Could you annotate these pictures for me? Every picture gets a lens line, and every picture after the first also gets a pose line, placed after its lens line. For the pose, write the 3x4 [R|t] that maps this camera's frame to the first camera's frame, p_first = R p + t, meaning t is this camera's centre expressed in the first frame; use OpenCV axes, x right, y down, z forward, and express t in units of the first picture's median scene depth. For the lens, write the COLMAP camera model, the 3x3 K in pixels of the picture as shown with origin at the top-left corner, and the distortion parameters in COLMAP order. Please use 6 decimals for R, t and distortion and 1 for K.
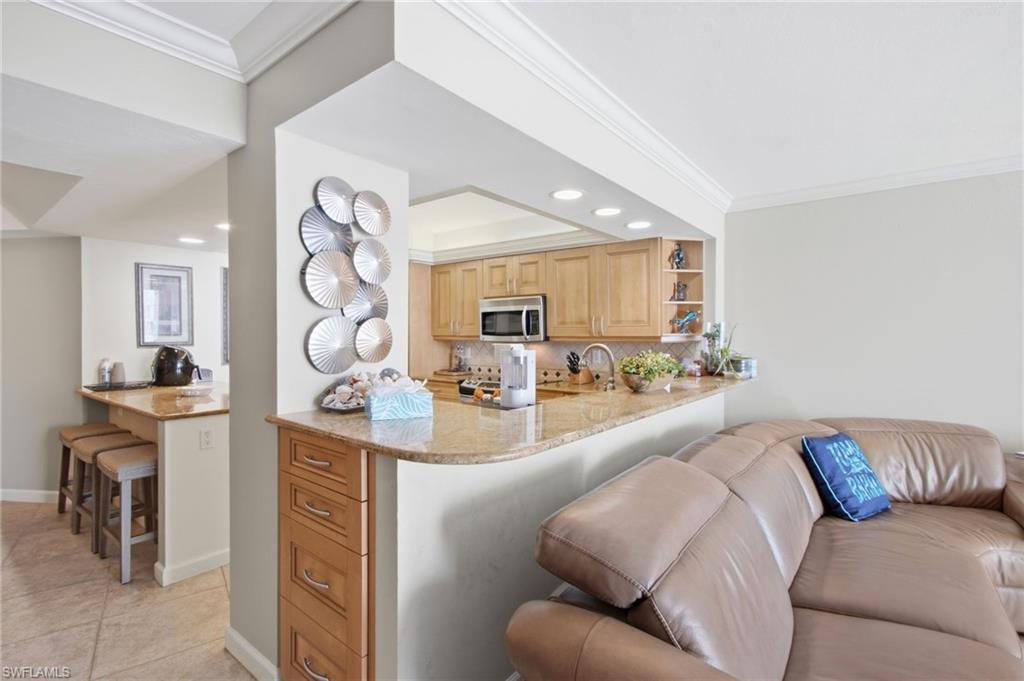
lens RADIAL K [[479.0, 0, 514.4], [0, 479.0, 333.2], [0, 0, 1]] dist [0.002050, 0.001917]
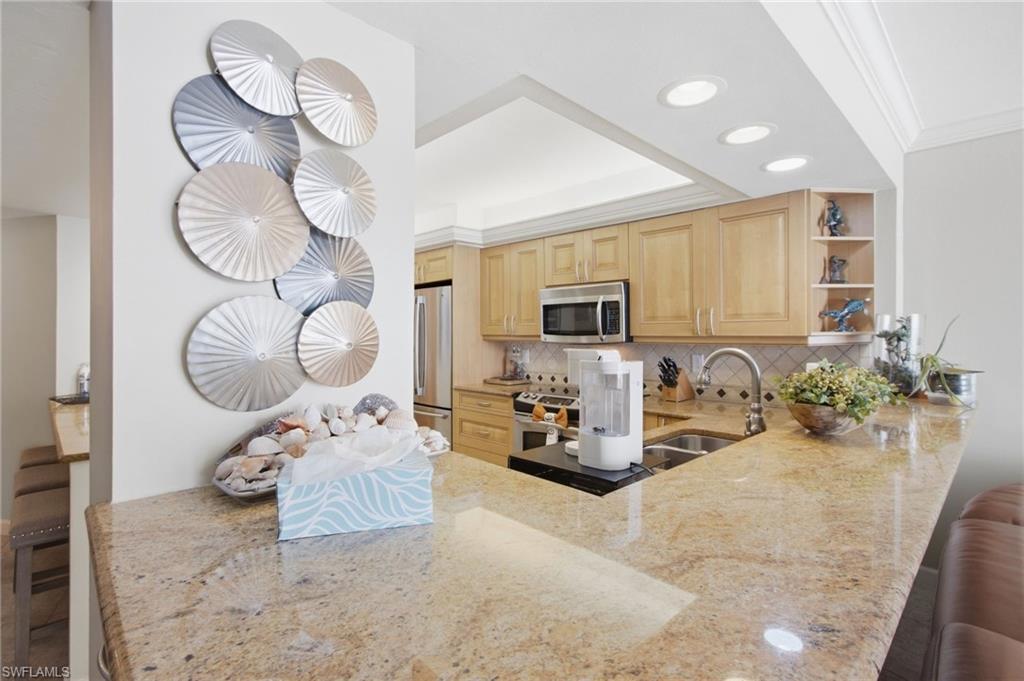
lens RADIAL K [[479.0, 0, 518.2], [0, 479.0, 331.3], [0, 0, 1]] dist [0.002050, 0.001917]
pose [[0.993050, -0.000955, -0.117693, -0.020843], [0.000571, 0.999994, -0.003292, 0.001770], [0.117695, 0.003201, 0.993045, 0.277030]]
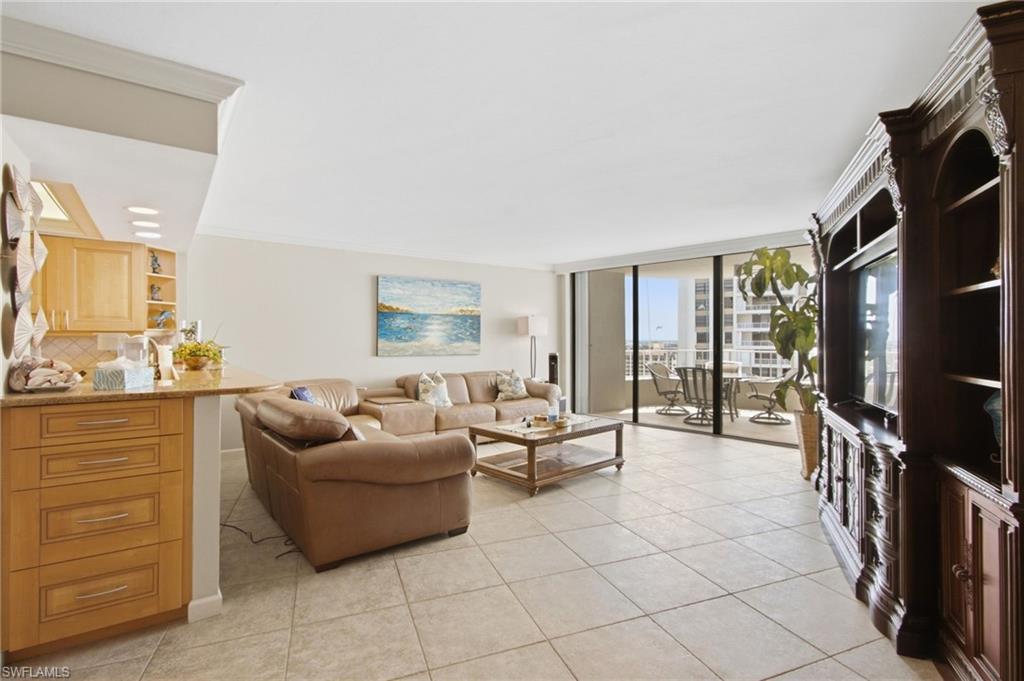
lens RADIAL K [[479.0, 0, 511.6], [0, 479.0, 336.6], [0, 0, 1]] dist [0.002050, 0.001917]
pose [[0.274973, 0.005147, 0.961438, -0.536696], [-0.007473, 0.999967, -0.003216, 0.016577], [-0.961423, -0.006300, 0.275003, -0.145090]]
